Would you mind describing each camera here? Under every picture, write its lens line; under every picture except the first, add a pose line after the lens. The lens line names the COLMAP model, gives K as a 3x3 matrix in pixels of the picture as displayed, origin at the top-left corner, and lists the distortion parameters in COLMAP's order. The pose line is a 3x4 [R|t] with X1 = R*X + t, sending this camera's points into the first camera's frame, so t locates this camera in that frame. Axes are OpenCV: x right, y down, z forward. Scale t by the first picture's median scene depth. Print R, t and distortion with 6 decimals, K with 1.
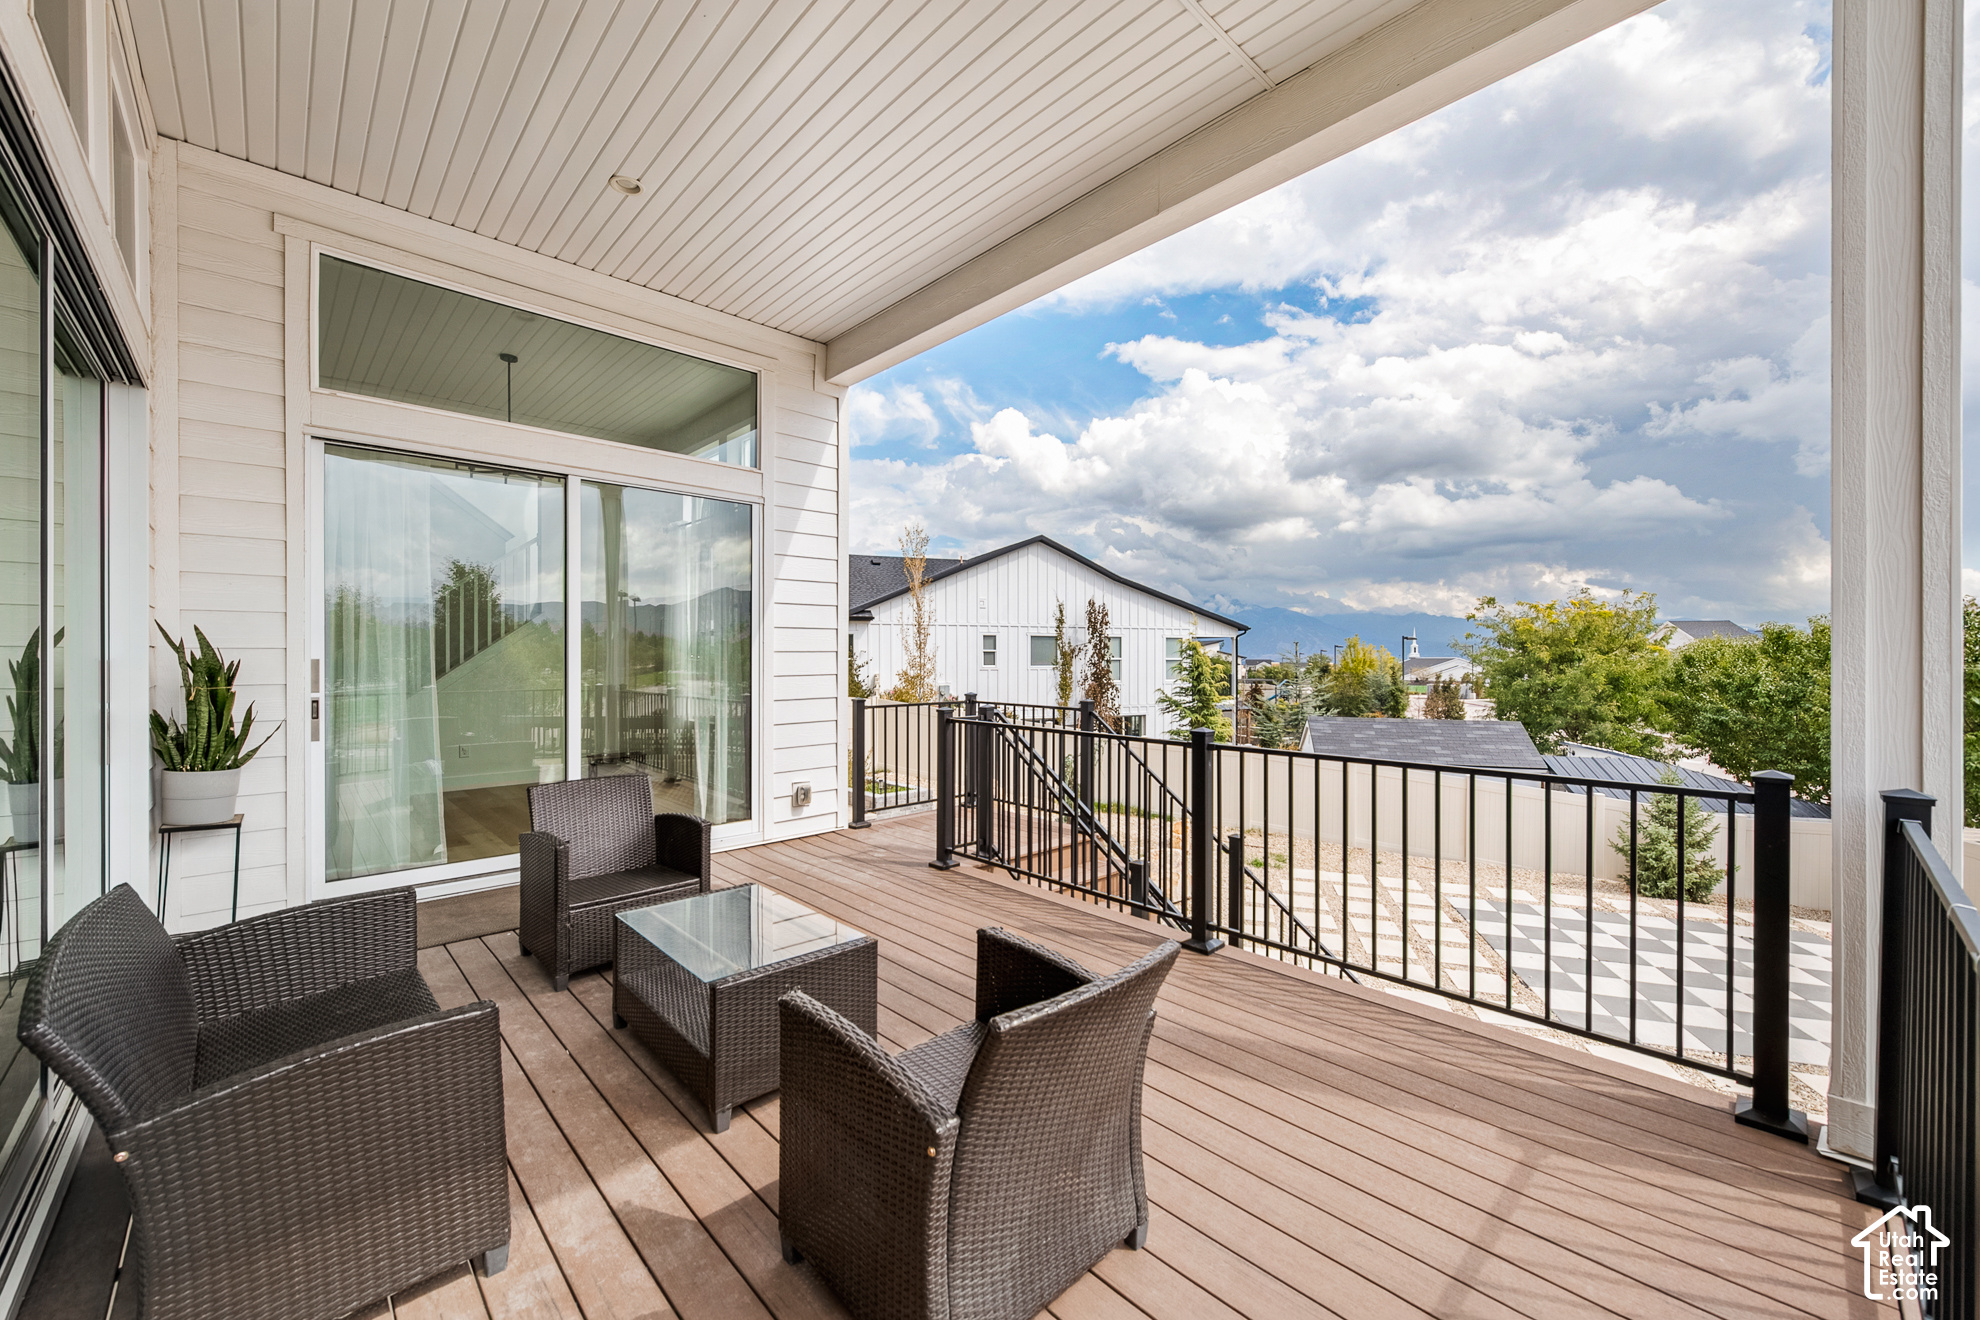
lens RADIAL K [[769.5, 0, 987.7], [0, 769.5, 654.0], [0, 0, 1]] dist [-0.000655, -0.000209]
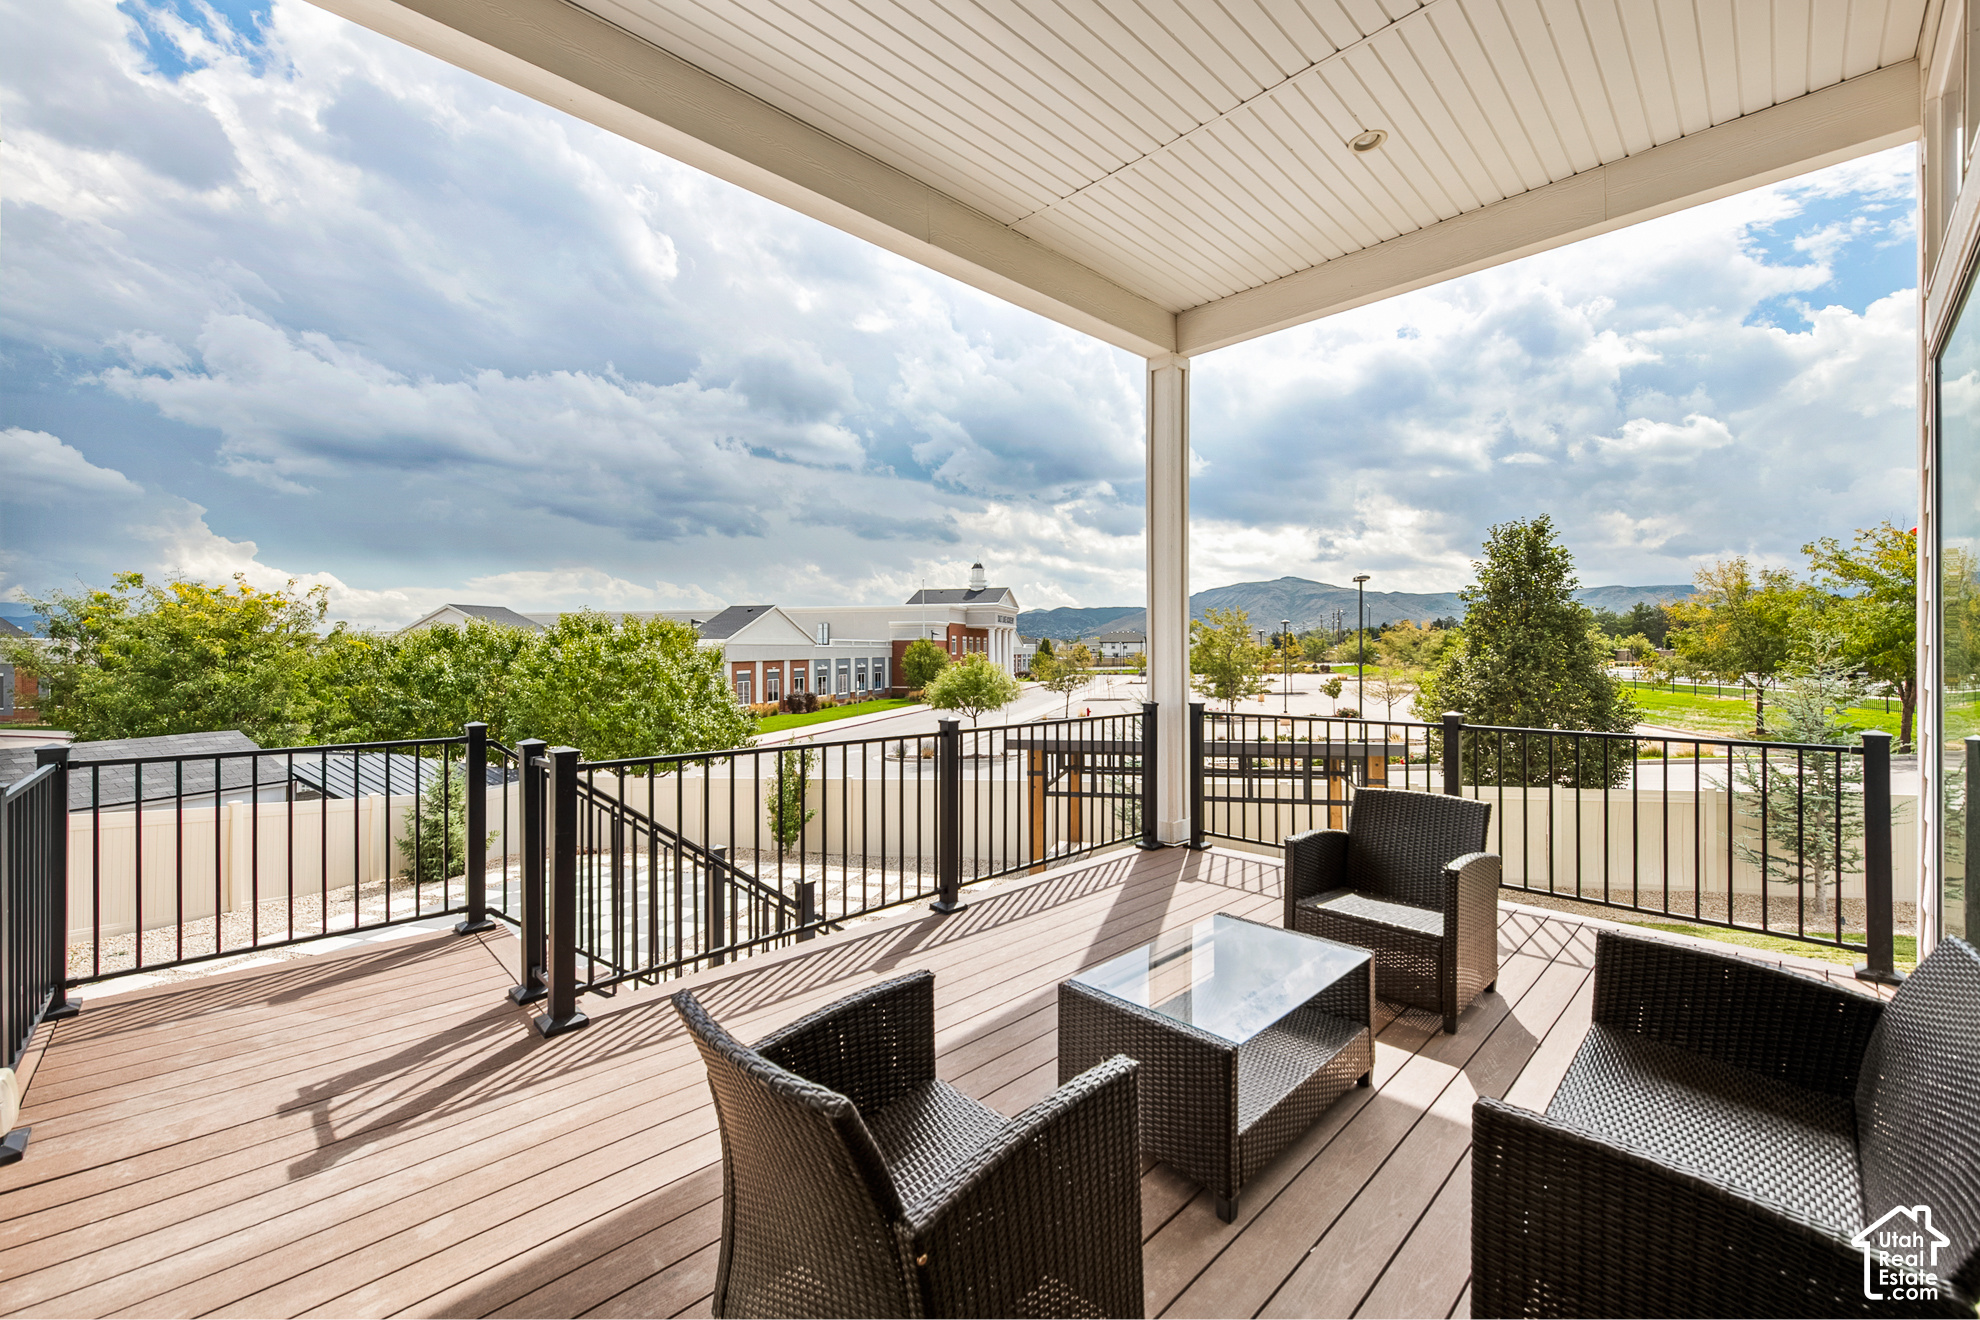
lens RADIAL K [[769.5, 0, 987.7], [0, 769.5, 654.0], [0, 0, 1]] dist [-0.000655, -0.000209]
pose [[-0.010822, 0.000781, 0.999941, -0.665981], [0.003221, 0.999995, -0.000746, 0.001391], [-0.999936, 0.003213, -0.010824, 0.726379]]
